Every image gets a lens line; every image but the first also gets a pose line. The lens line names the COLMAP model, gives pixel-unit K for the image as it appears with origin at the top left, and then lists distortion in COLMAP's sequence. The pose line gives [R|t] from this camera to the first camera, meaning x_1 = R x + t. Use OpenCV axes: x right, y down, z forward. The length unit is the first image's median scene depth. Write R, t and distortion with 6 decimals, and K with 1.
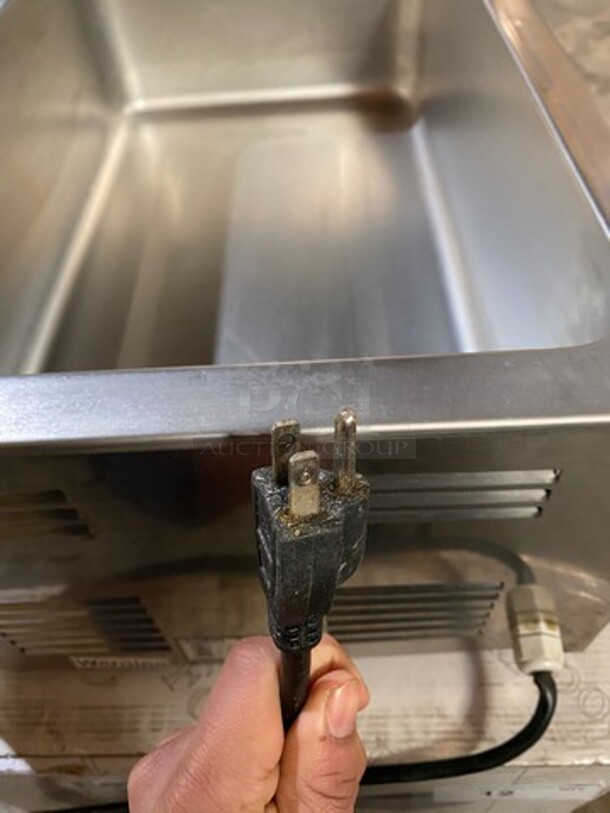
lens RADIAL K [[632.9, 0, 304.7], [0, 632.9, 409.8], [0, 0, 1]] dist [0.014233, -0.020835]
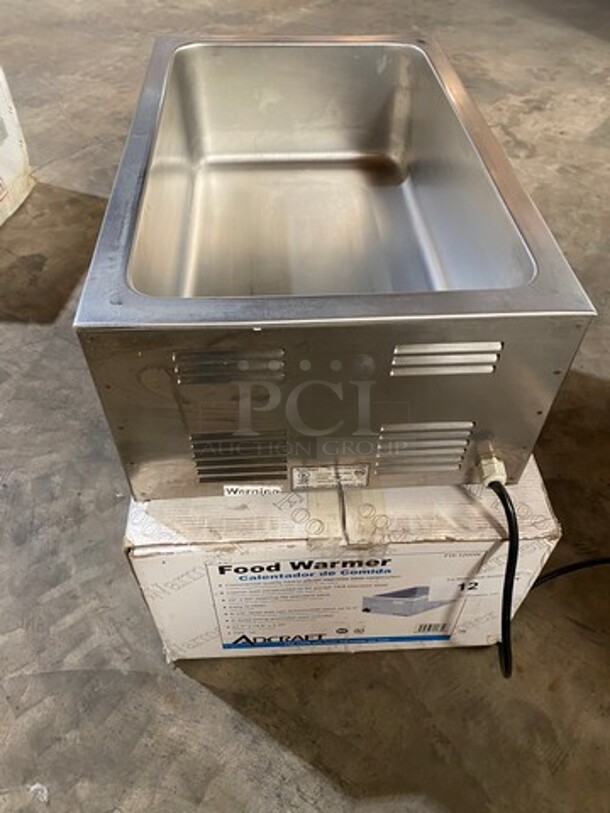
lens RADIAL K [[632.9, 0, 300.7], [0, 632.9, 408.4], [0, 0, 1]] dist [0.014233, -0.020835]
pose [[0.996760, 0.010182, 0.079792, -0.183911], [-0.005954, 0.998574, -0.053044, 0.164797], [-0.080218, 0.052397, 0.995399, -0.436360]]
